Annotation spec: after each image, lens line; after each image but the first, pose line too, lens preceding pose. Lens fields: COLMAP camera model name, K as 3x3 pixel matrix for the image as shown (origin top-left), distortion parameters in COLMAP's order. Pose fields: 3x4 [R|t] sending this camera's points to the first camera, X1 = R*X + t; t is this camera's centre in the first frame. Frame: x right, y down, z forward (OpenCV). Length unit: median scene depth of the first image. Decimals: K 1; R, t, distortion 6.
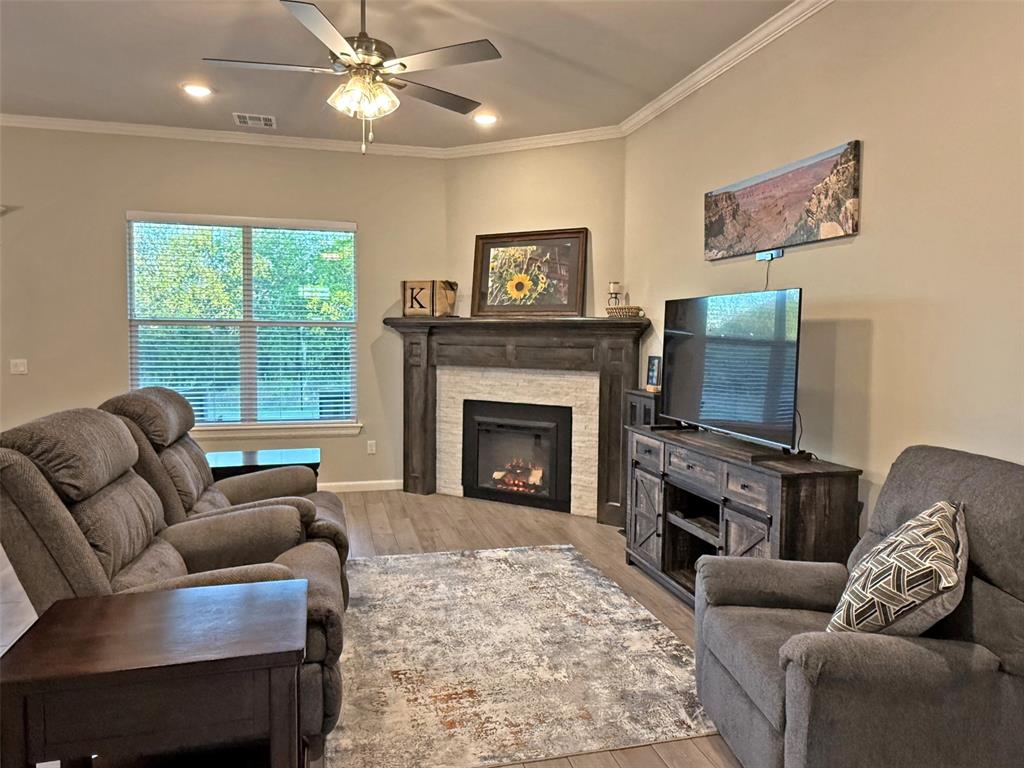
lens RADIAL K [[680.5, 0, 512.0], [0, 680.5, 384.0], [0, 0, 1]] dist [-0.001454, 0.000266]
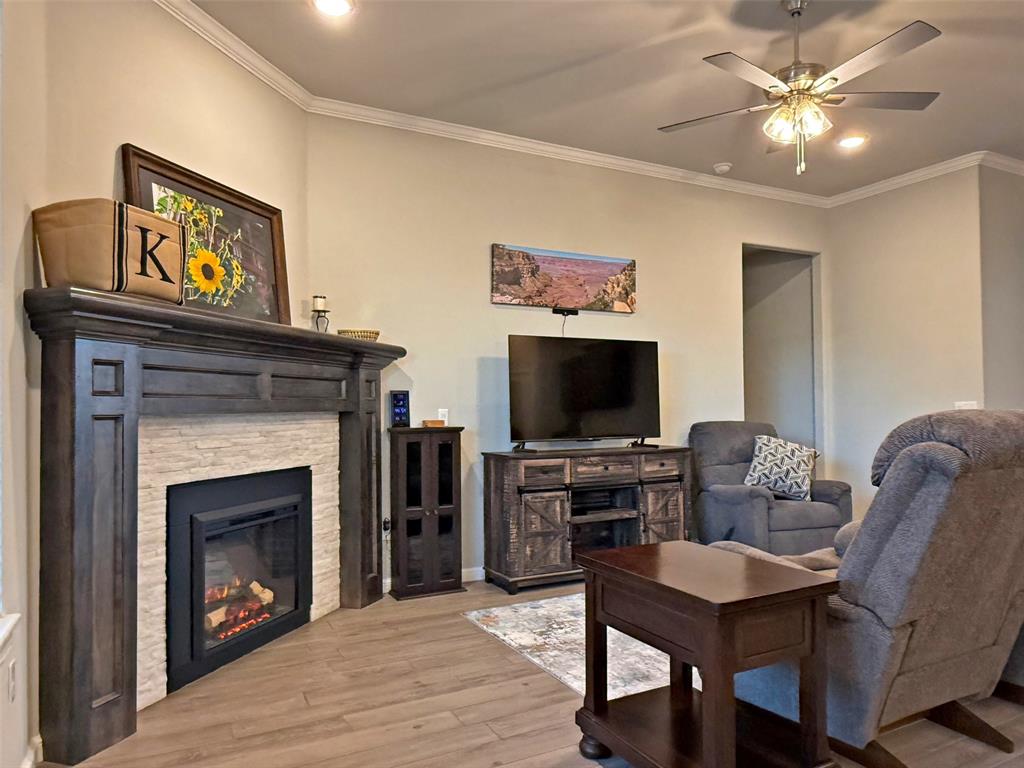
lens RADIAL K [[692.7, 0, 513.6], [0, 692.7, 403.4], [0, 0, 1]] dist [-0.000942, 0.000301]
pose [[-0.215290, -0.005832, 0.976533, -0.668117], [0.077064, 0.996762, 0.022943, -0.030588], [-0.973505, 0.080195, -0.214144, 0.973600]]
